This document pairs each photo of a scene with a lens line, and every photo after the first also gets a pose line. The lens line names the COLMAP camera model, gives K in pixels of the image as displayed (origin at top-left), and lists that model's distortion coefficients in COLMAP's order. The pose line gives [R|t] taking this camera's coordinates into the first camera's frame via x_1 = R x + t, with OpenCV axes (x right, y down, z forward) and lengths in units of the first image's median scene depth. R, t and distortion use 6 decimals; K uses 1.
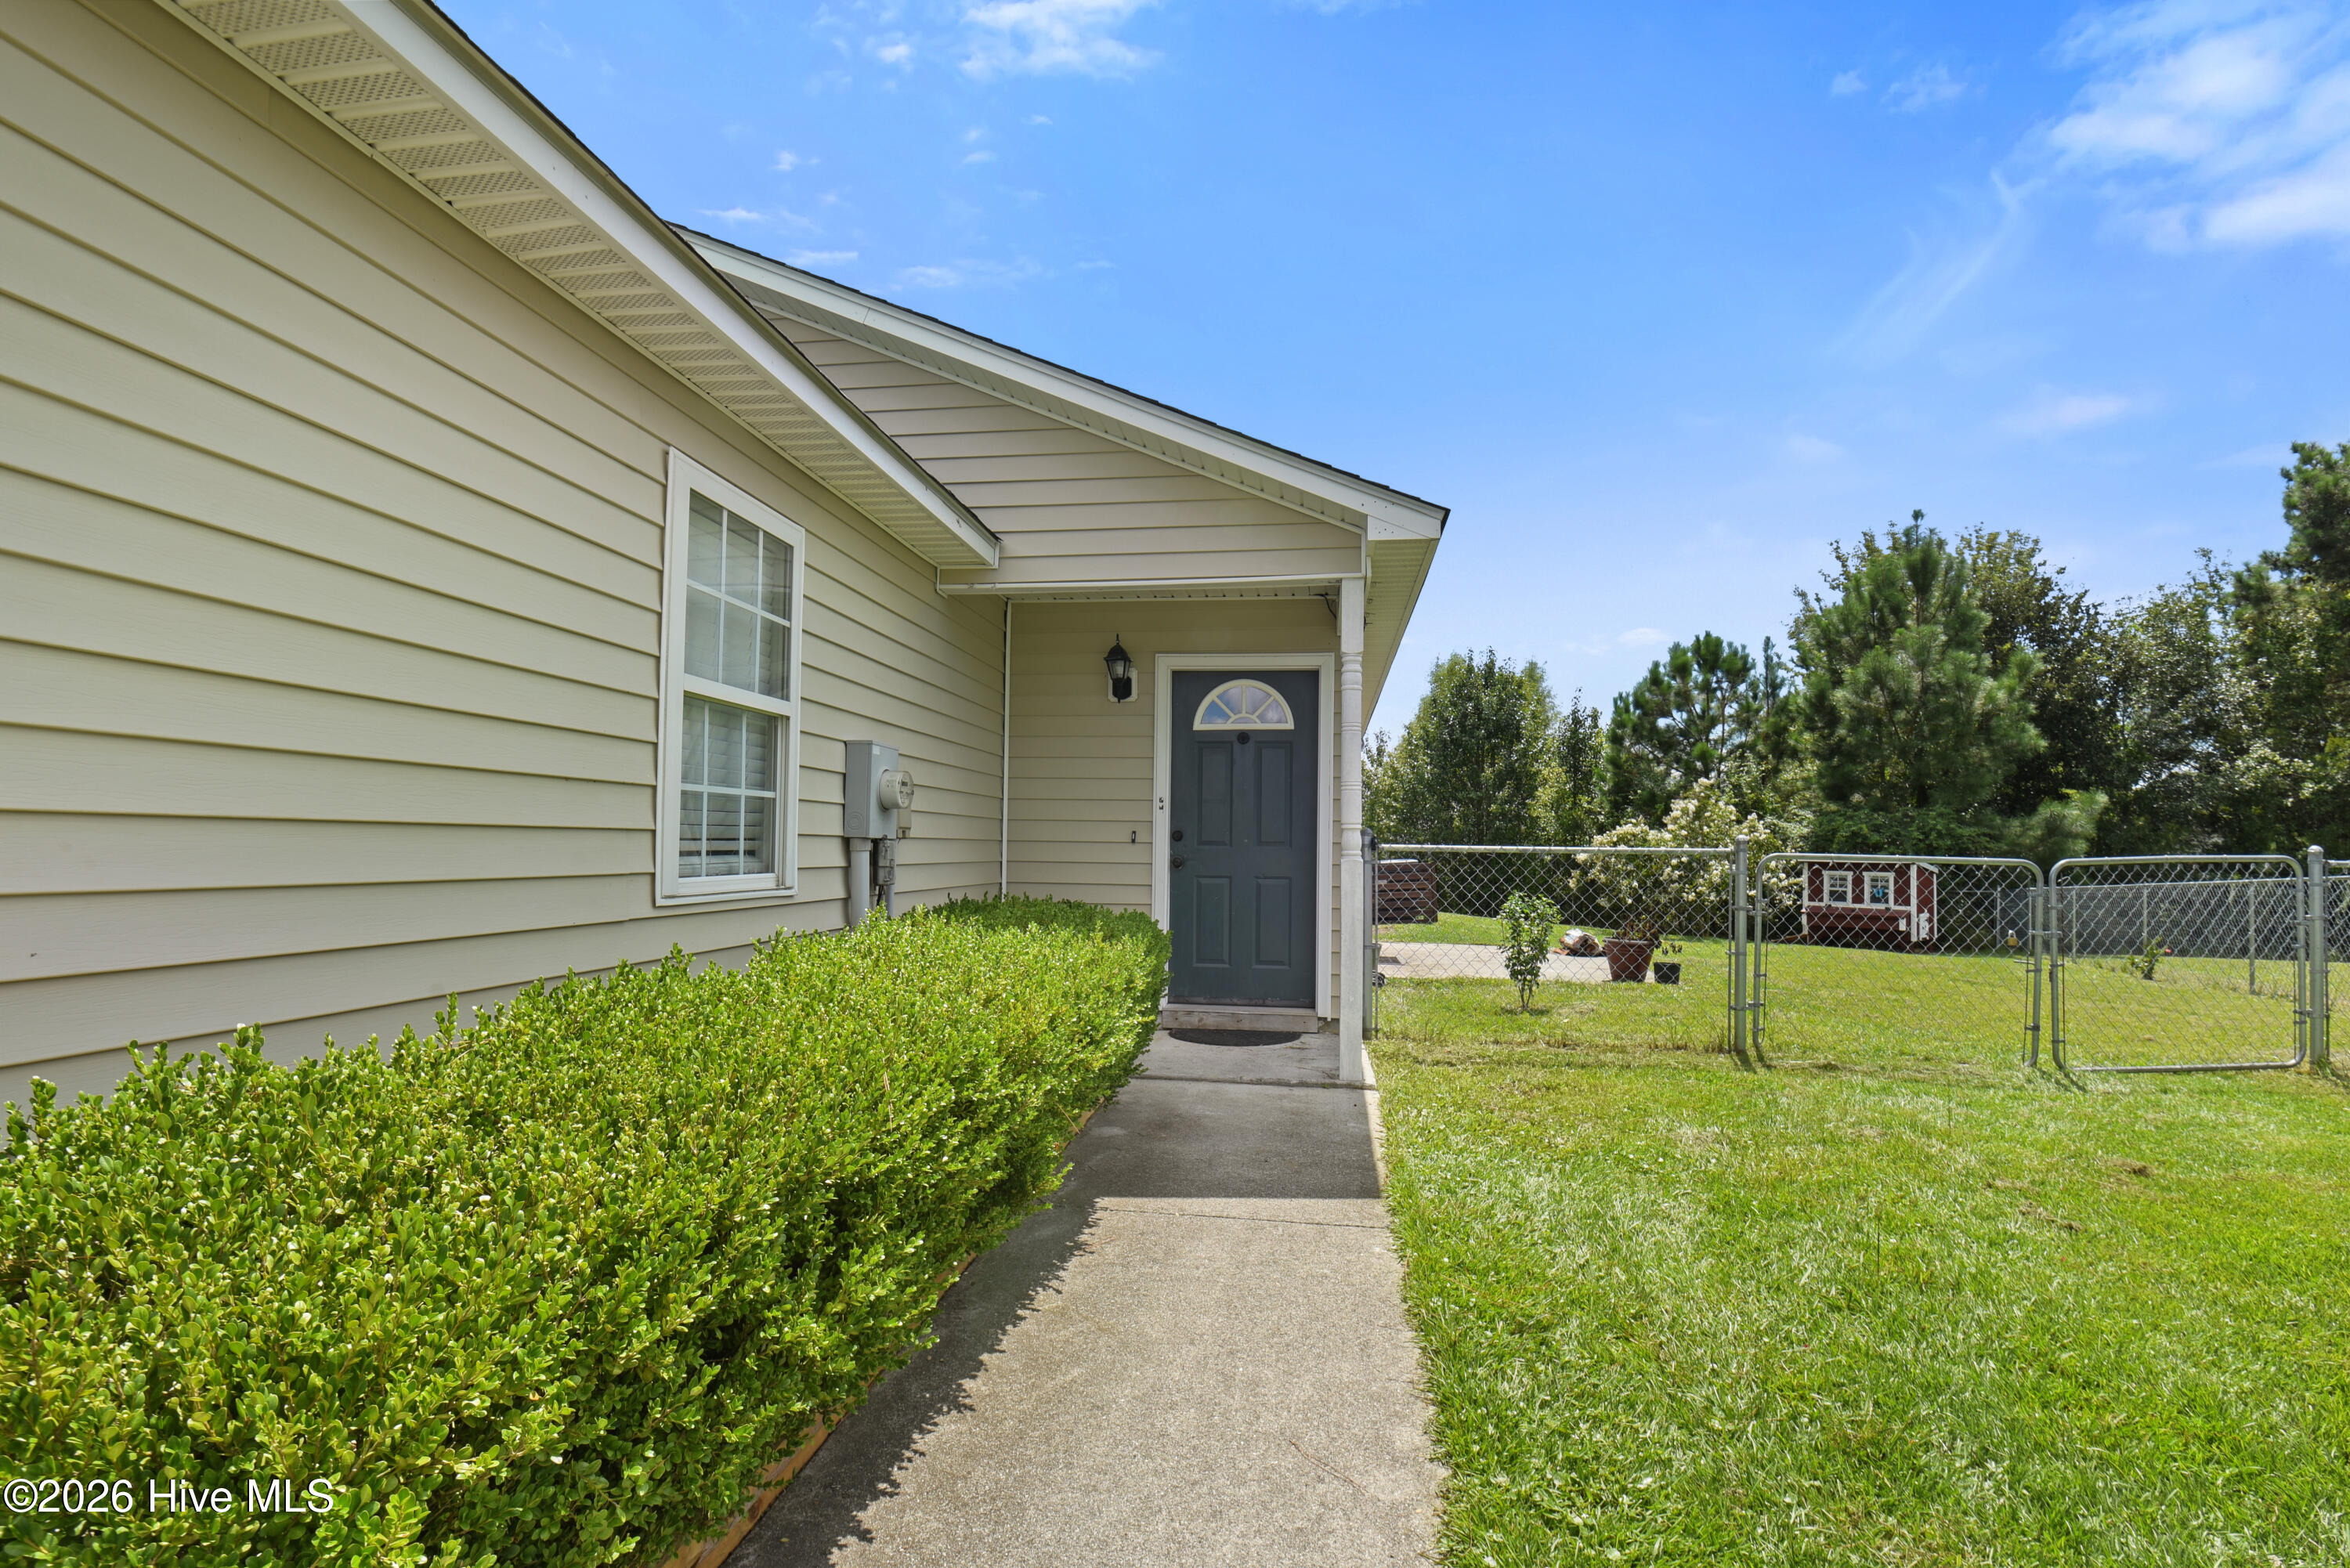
lens RADIAL K [[1087.8, 0, 1183.4], [0, 1087.8, 839.0], [0, 0, 1]] dist [-0.035871, 0.000257]
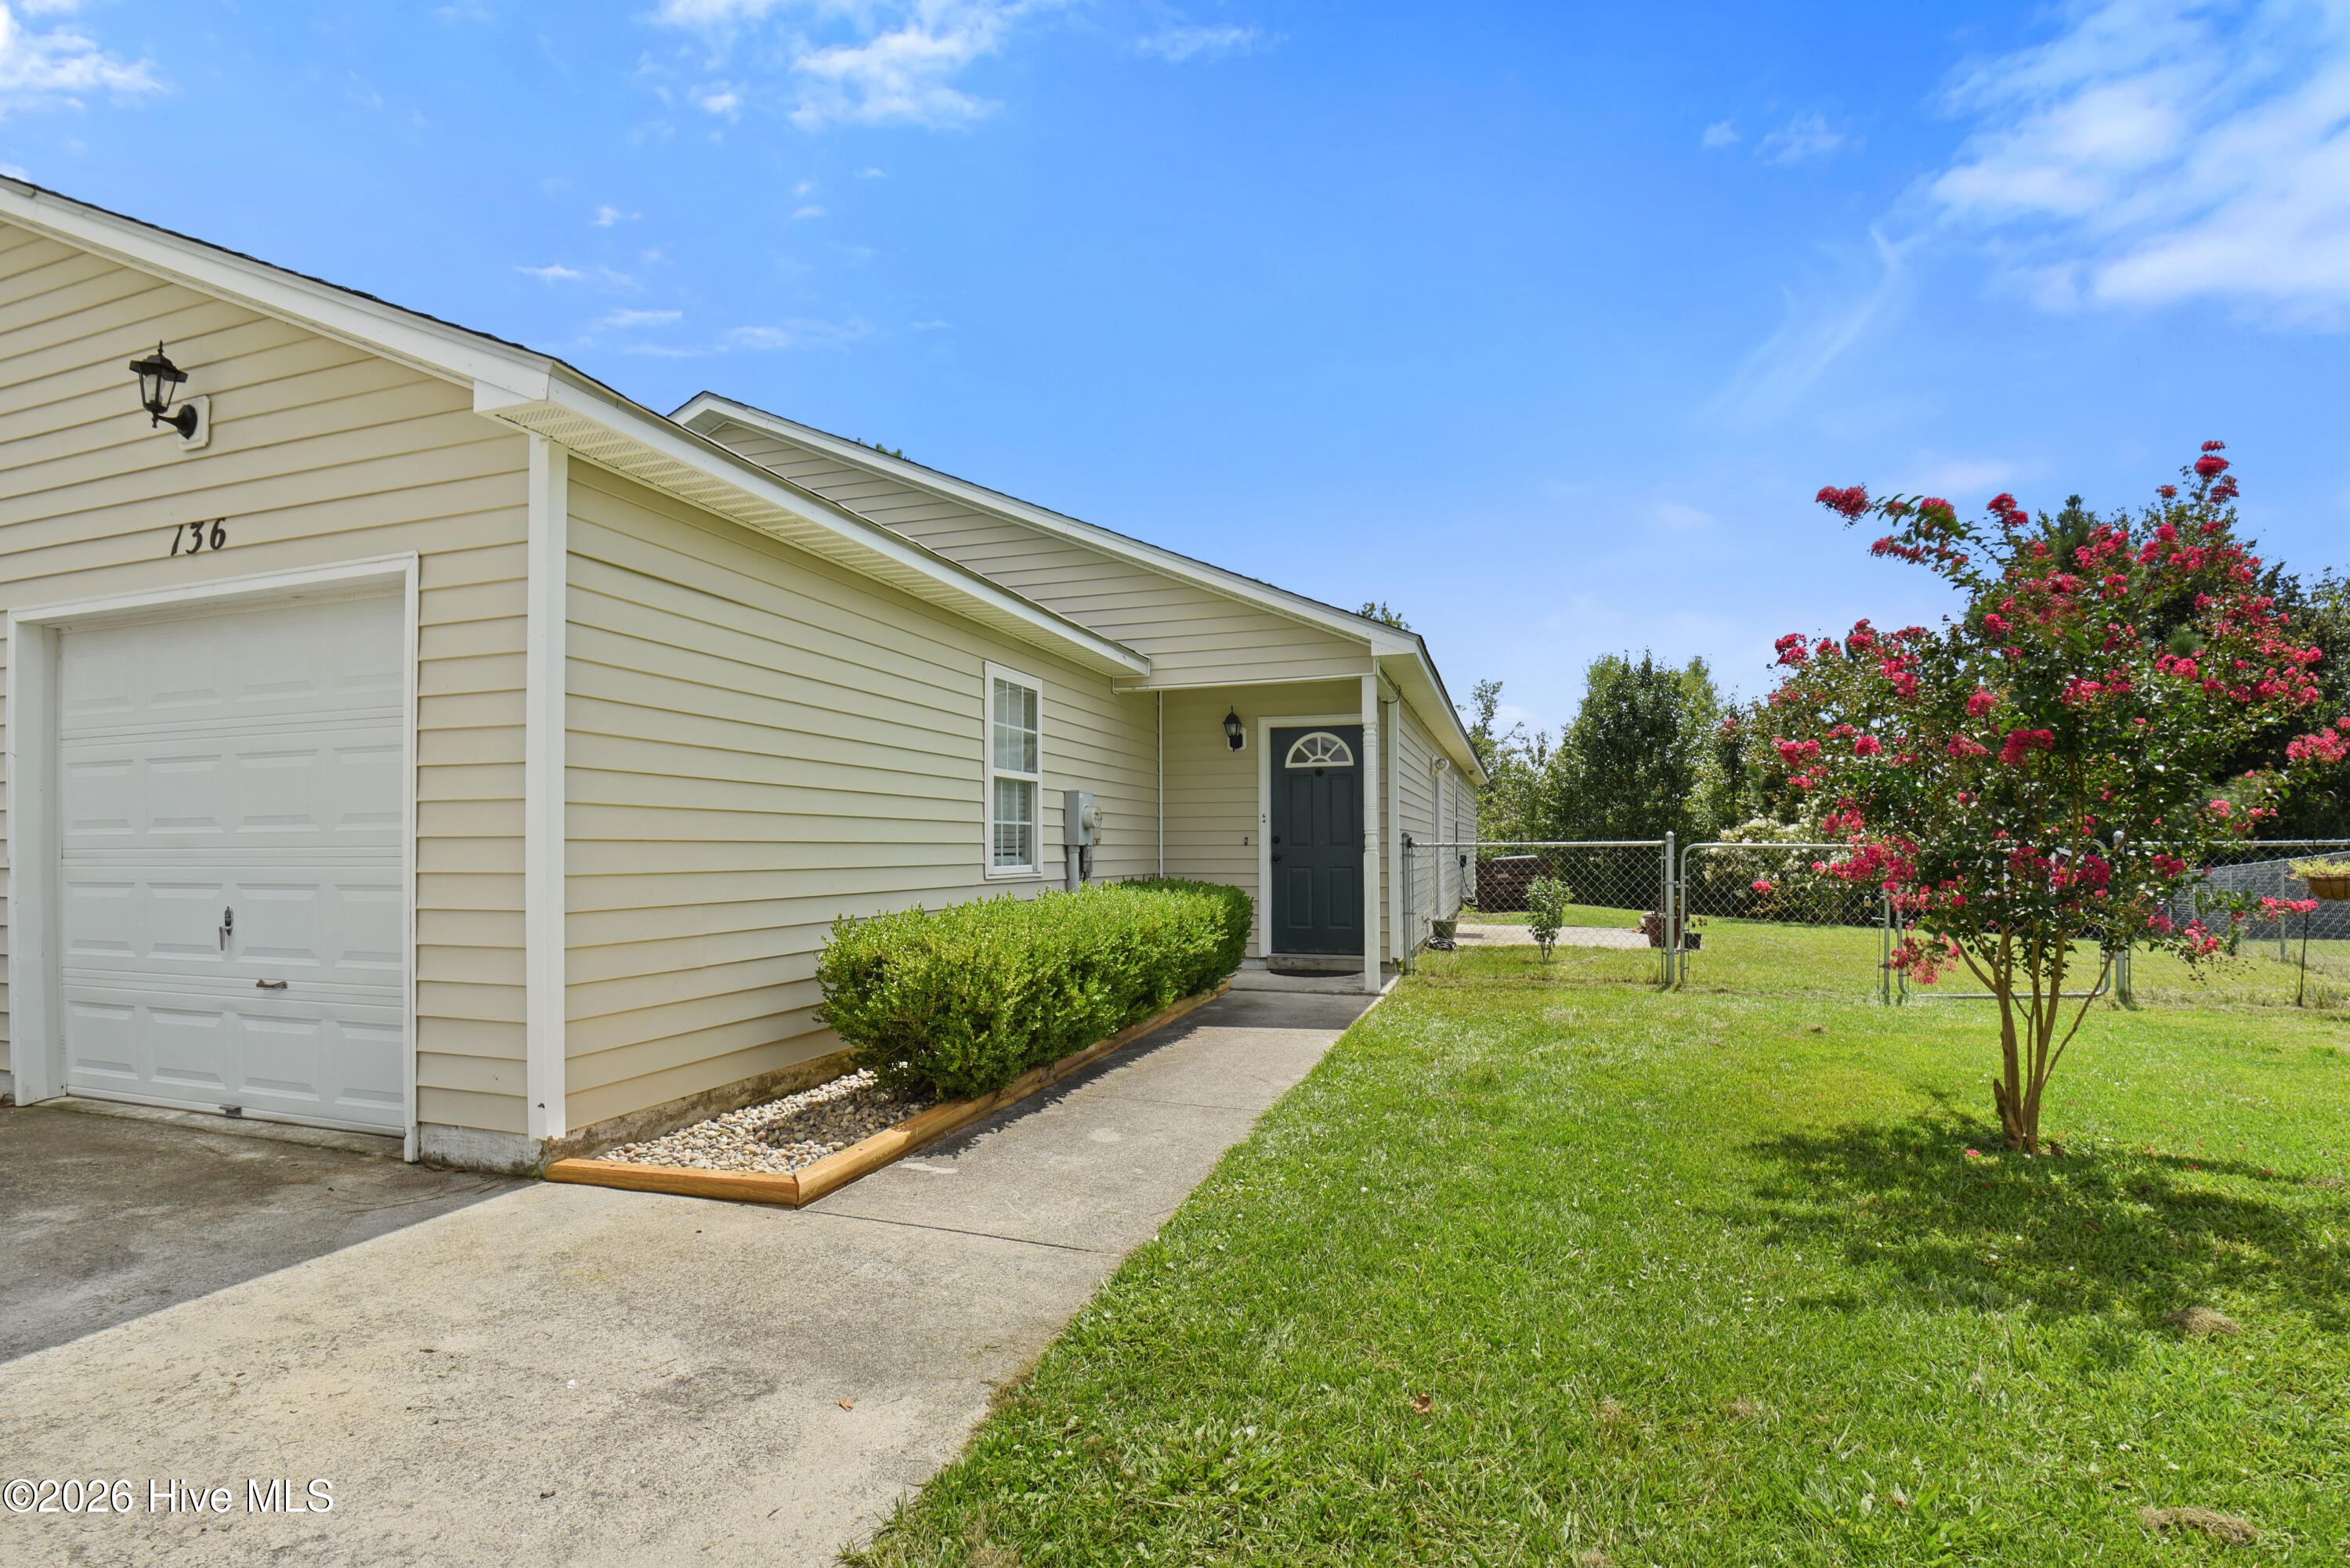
lens RADIAL K [[1087.8, 0, 1183.4], [0, 1087.8, 839.0], [0, 0, 1]] dist [-0.035871, 0.000257]
pose [[0.986176, -0.020231, -0.164460, 0.075147], [0.019703, 0.999794, -0.004844, 0.000391], [0.164524, 0.001536, 0.986372, -0.316123]]
